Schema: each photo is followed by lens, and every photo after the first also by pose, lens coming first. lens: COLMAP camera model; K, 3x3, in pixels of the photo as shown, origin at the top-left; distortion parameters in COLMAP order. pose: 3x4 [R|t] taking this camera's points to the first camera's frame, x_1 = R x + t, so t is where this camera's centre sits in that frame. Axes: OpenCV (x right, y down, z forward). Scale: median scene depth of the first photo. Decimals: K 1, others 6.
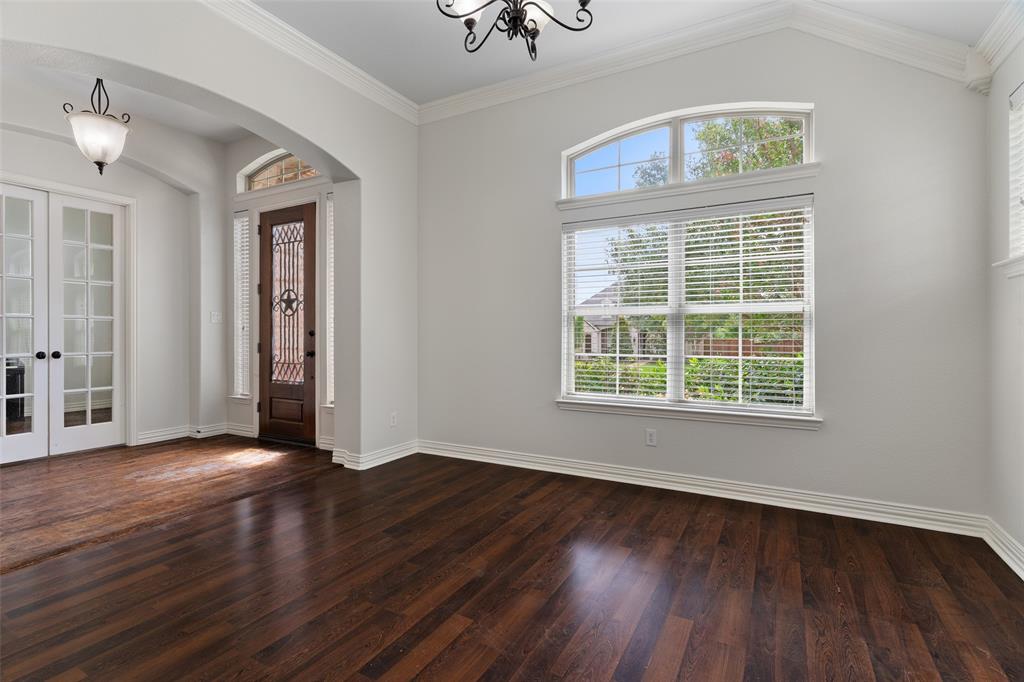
lens RADIAL K [[493.6, 0, 505.3], [0, 493.6, 342.5], [0, 0, 1]] dist [0.001248, 0.000217]
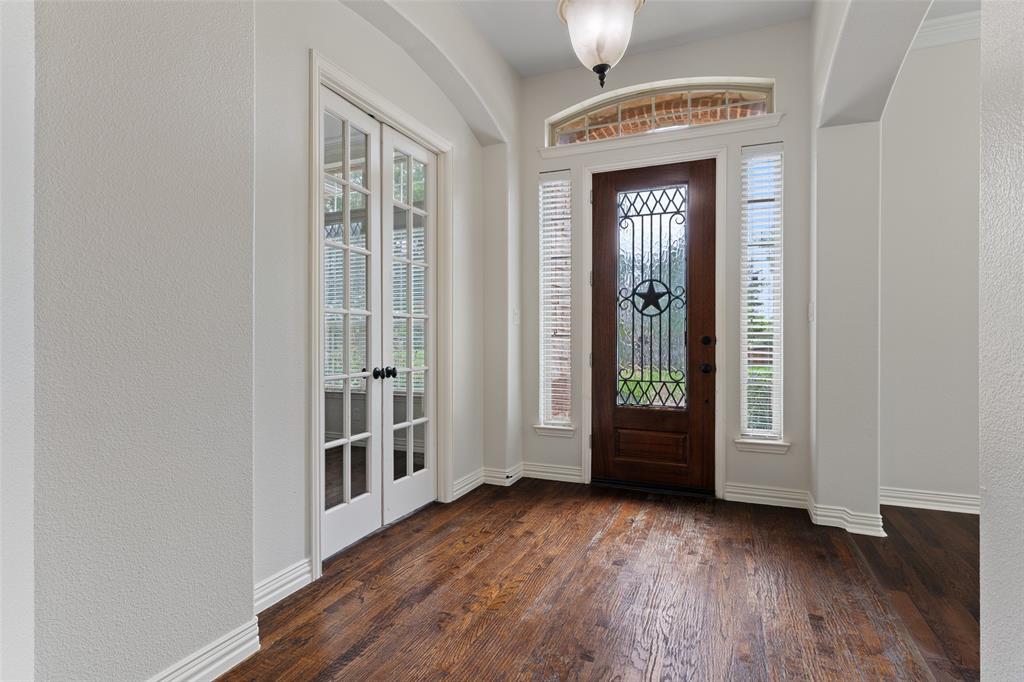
lens RADIAL K [[524.6, 0, 505.5], [0, 524.6, 342.3], [0, 0, 1]] dist [-0.000272, 0.000225]
pose [[0.993485, 0.003370, 0.113915, -0.740180], [-0.002664, 0.999976, -0.006356, -0.009361], [-0.113934, 0.006011, 0.993470, 0.258735]]
